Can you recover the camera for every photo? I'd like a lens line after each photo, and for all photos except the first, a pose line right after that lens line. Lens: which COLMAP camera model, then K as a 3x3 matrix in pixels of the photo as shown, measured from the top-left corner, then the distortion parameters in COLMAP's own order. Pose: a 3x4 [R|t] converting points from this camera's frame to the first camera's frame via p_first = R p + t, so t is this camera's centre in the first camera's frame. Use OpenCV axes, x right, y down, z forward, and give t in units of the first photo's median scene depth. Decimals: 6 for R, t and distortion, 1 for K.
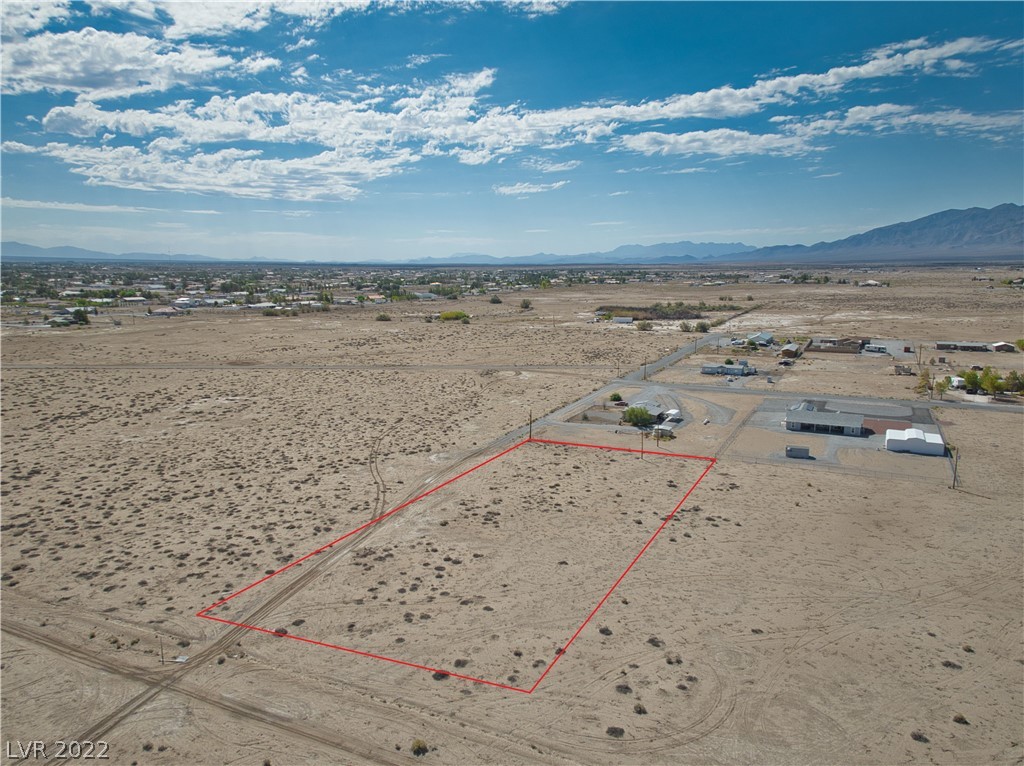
lens RADIAL K [[727.5, 0, 528.6], [0, 727.5, 379.4], [0, 0, 1]] dist [0.110976, -0.044457]
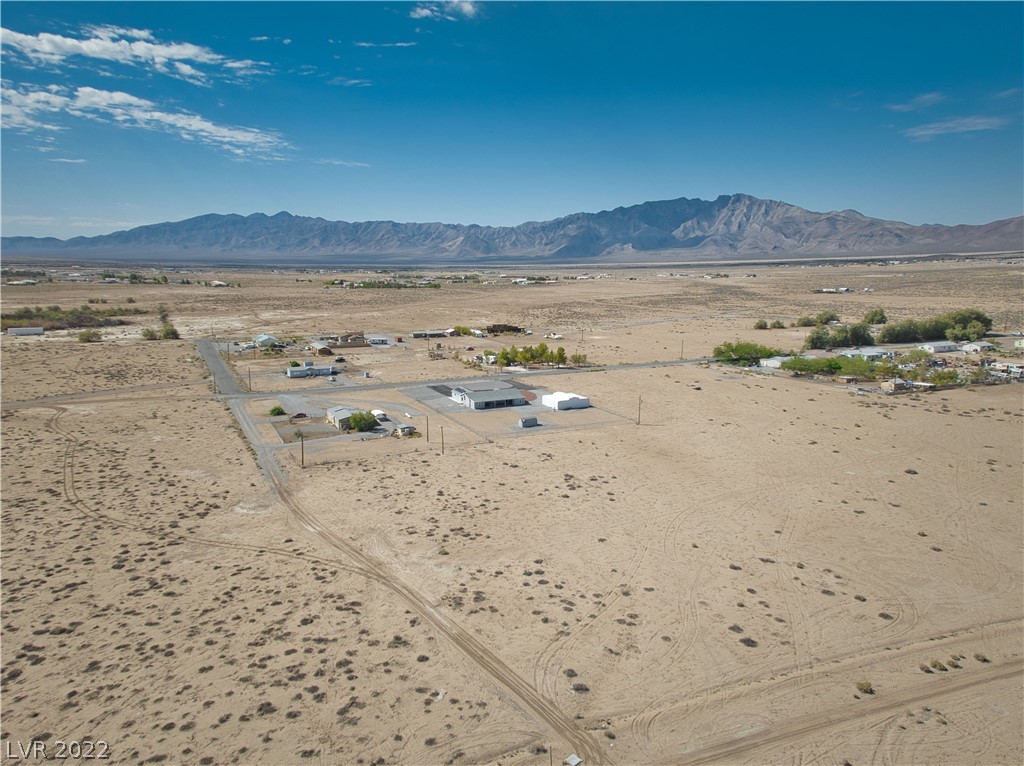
lens RADIAL K [[713.1, 0, 513.4], [0, 713.1, 383.7], [0, 0, 1]] dist [0.238068, -0.001907]
pose [[0.634778, -0.131272, 0.761462, -0.498561], [0.127876, 0.989722, 0.064022, -0.039379], [-0.762040, 0.056733, 0.645040, 0.238025]]
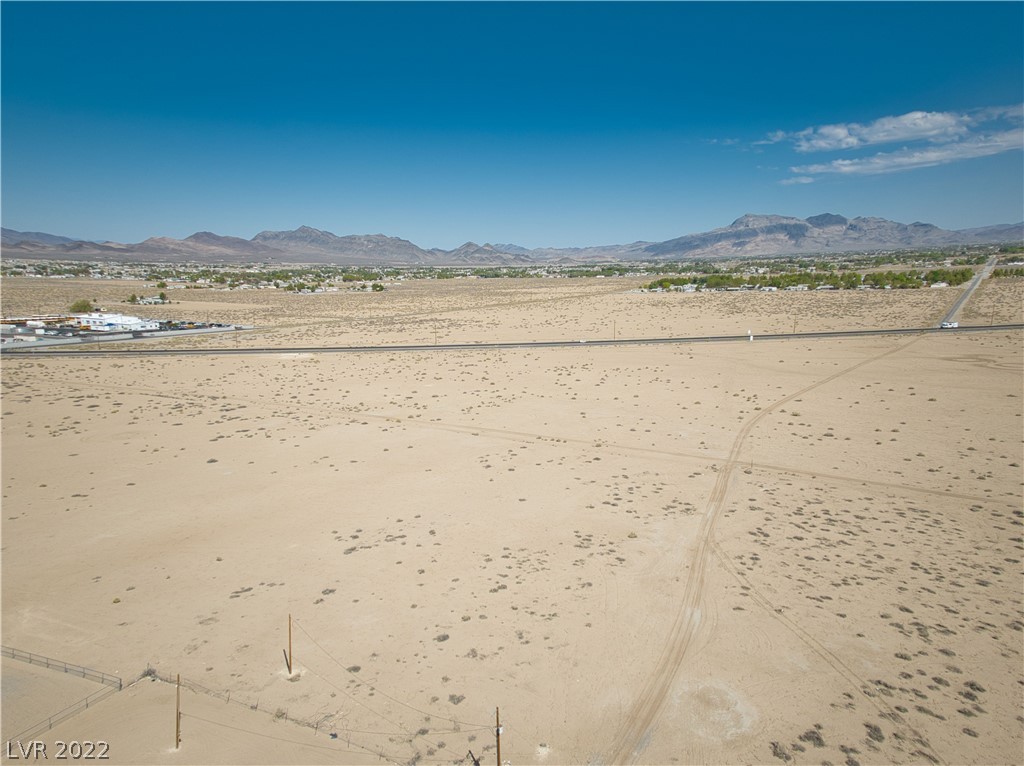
lens RADIAL K [[713.5, 0, 510.9], [0, 713.5, 383.9], [0, 0, 1]] dist [0.284146, 0.037268]
pose [[-0.994303, 0.006016, 0.106416, -0.041745], [0.040292, 0.945536, 0.323013, -0.212313], [-0.098677, 0.325461, -0.940392, 1.284140]]
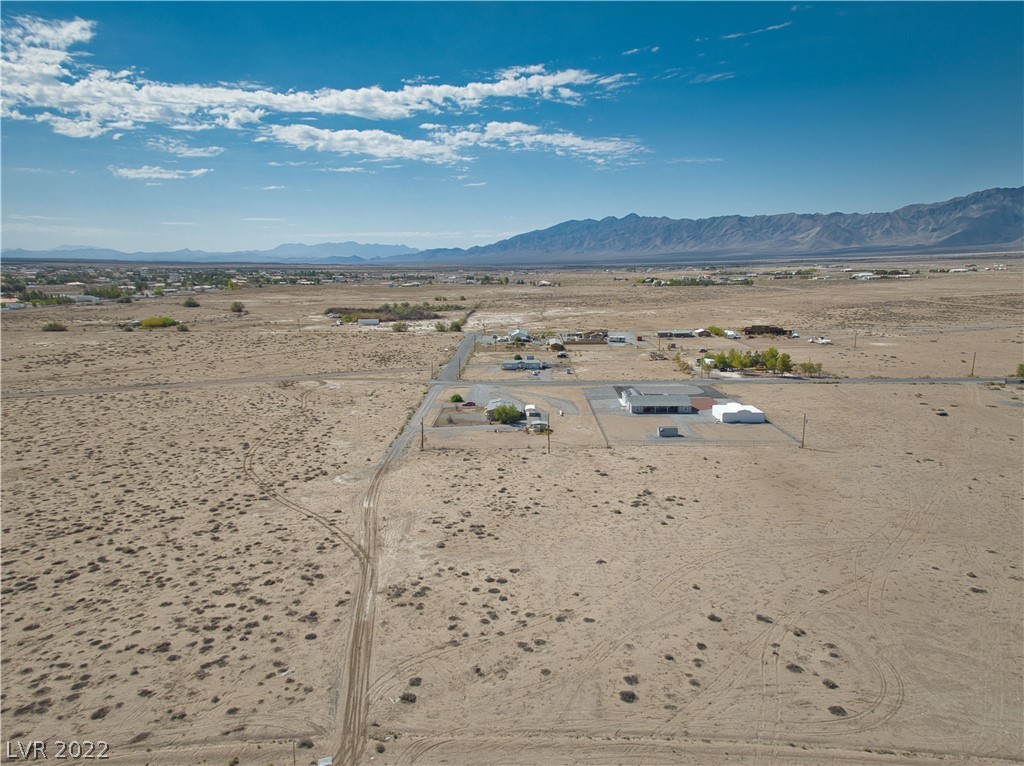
lens RADIAL K [[715.3, 0, 521.7], [0, 715.3, 386.2], [0, 0, 1]] dist [0.205733, -0.006238]
pose [[0.905859, -0.077233, 0.416479, -0.271106], [0.073233, 0.996986, 0.025599, -0.014349], [-0.417201, 0.007311, 0.908785, 0.083163]]
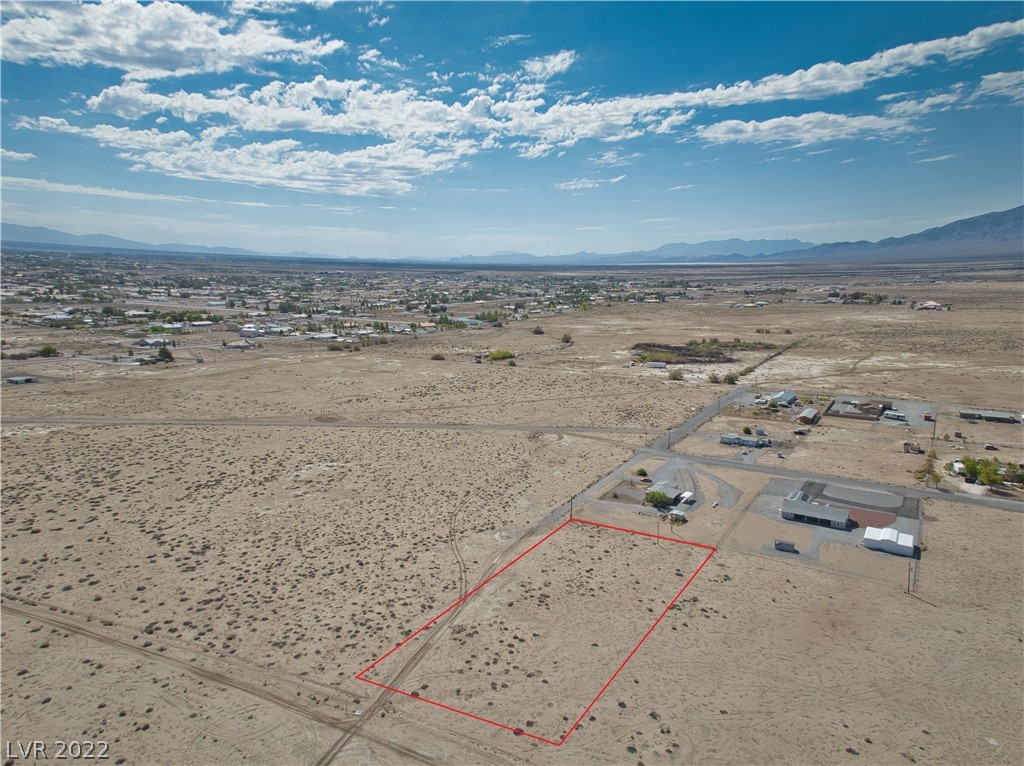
lens RADIAL K [[731.0, 0, 525.3], [0, 731.0, 383.3], [0, 0, 1]] dist [0.305053, 0.002178]
pose [[0.998240, 0.020083, -0.055797, -0.010392], [-0.019623, 0.999769, 0.008778, -0.169083], [0.055960, -0.007668, 0.998404, -0.308041]]
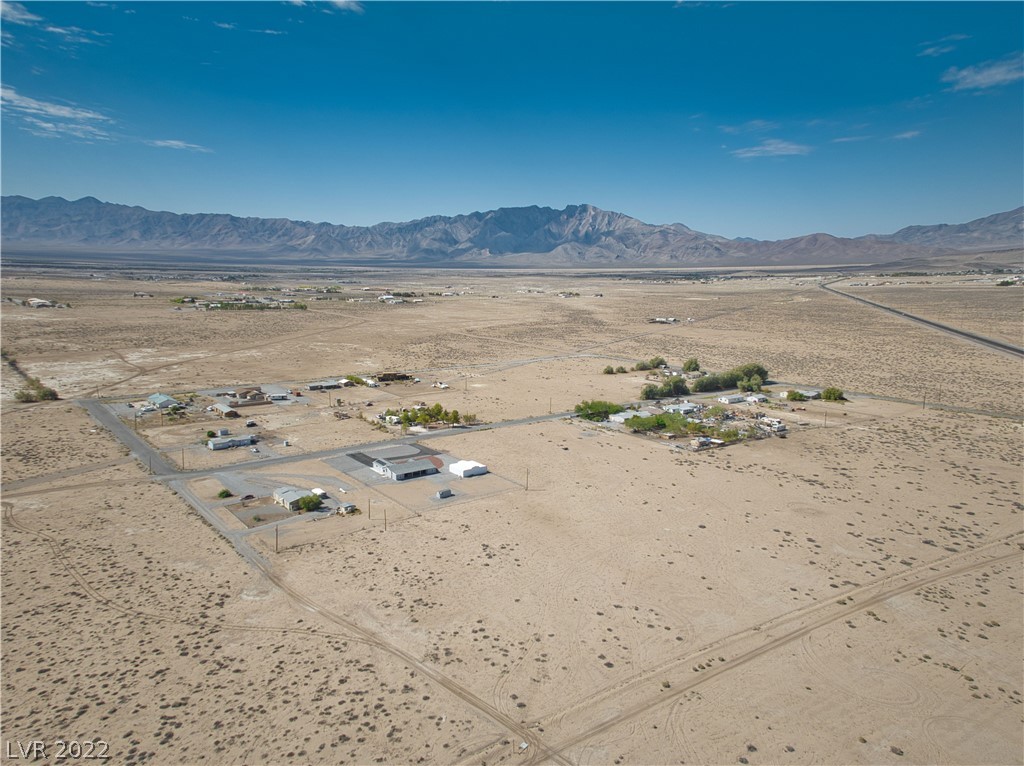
lens RADIAL K [[713.5, 0, 510.9], [0, 713.5, 383.9], [0, 0, 1]] dist [0.284146, 0.037268]
pose [[0.476854, -0.141462, 0.867524, -0.799804], [0.133729, 0.987151, 0.087462, -0.228624], [-0.868750, 0.074306, 0.489645, 0.101436]]
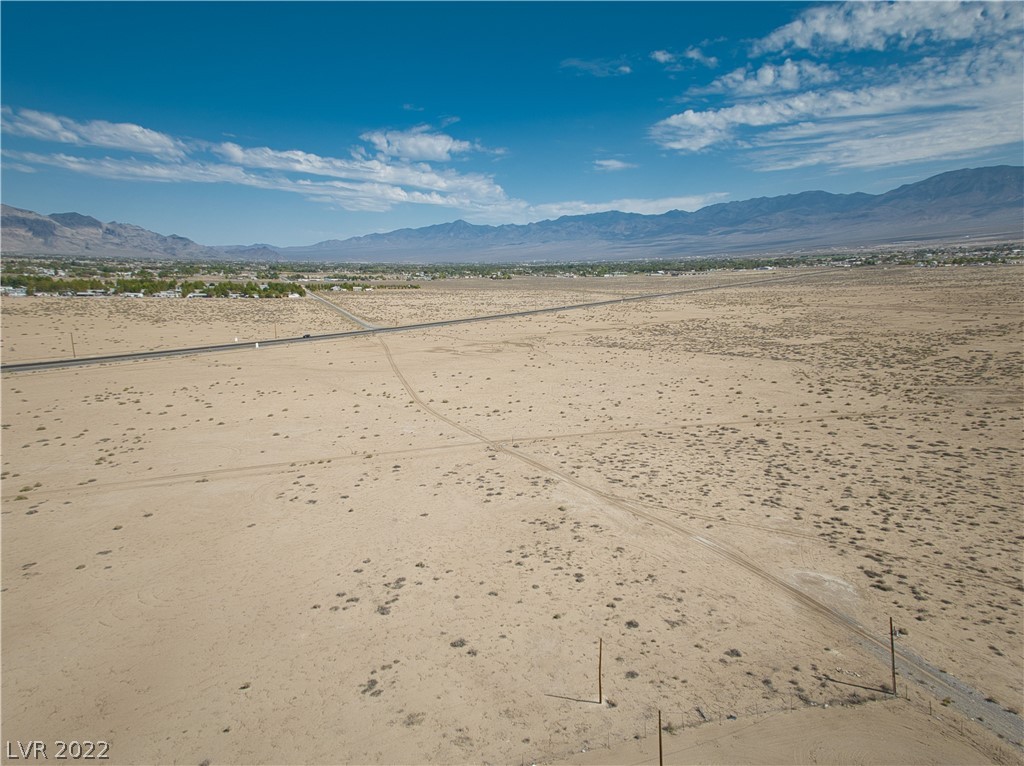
lens RADIAL K [[694.1, 0, 510.8], [0, 694.1, 400.0], [0, 0, 1]] dist [0.291439, 0.032632]
pose [[-0.709756, 0.153256, -0.687575, 0.444909], [-0.096278, 0.945786, 0.310193, -0.193565], [0.697837, 0.286360, -0.656522, 1.106913]]
